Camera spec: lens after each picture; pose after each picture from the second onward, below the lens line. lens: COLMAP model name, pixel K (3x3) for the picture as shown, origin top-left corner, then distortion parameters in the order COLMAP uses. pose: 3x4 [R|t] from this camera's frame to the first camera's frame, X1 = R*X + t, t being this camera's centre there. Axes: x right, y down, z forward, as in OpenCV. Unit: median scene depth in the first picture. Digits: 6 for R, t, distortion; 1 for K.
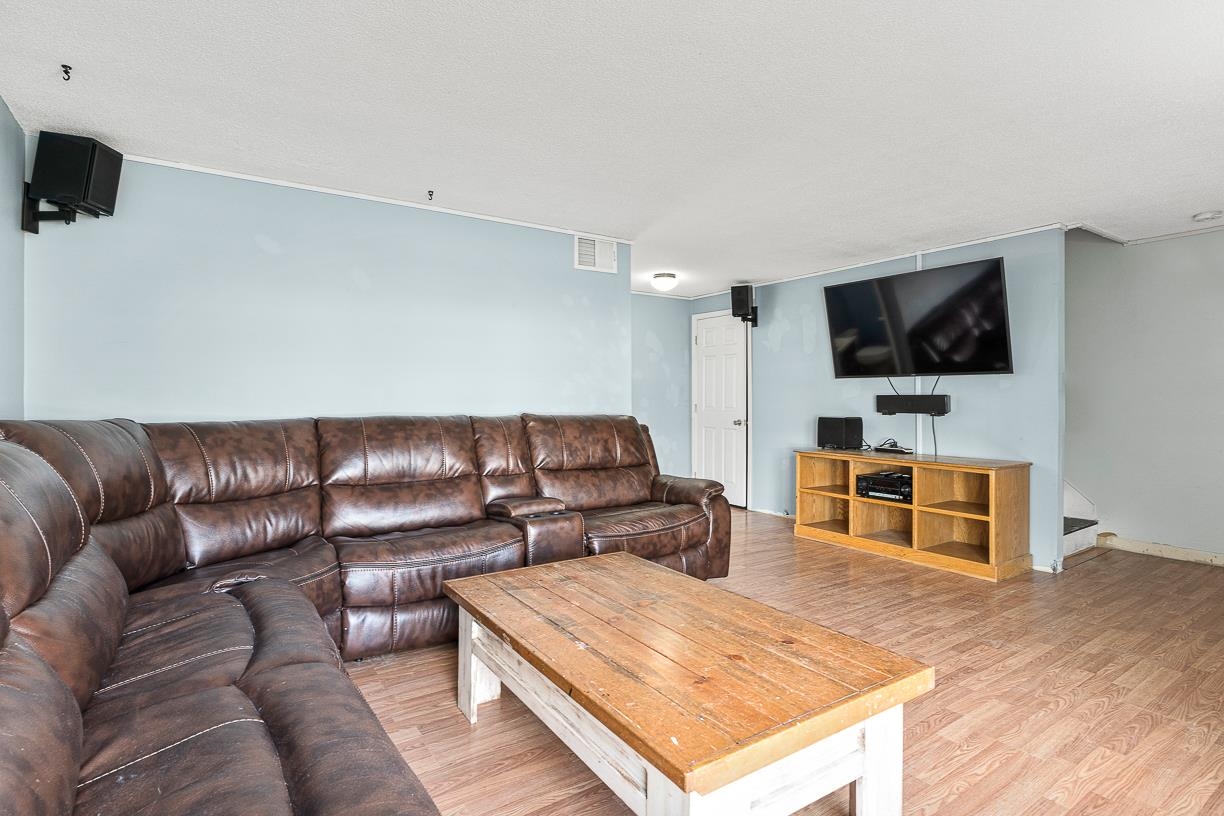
lens RADIAL K [[605.5, 0, 611.6], [0, 605.5, 404.8], [0, 0, 1]] dist [0.000747, -0.000083]
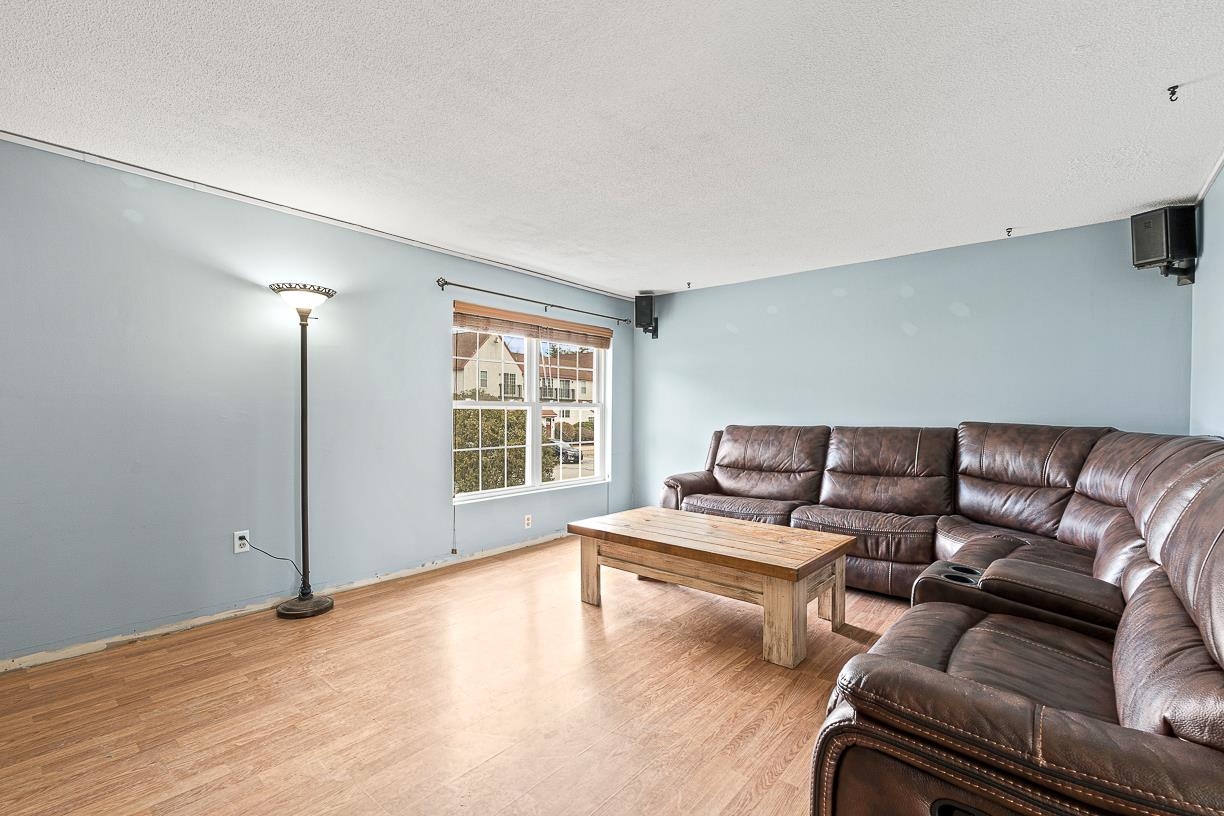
lens RADIAL K [[539.6, 0, 617.0], [0, 539.6, 410.0], [0, 0, 1]] dist [-0.004077, 0.001367]
pose [[-0.959956, 0.007689, -0.280046, 0.541821], [0.006945, 0.999969, 0.003651, -0.000307], [0.280065, 0.001560, -0.959980, 1.765985]]
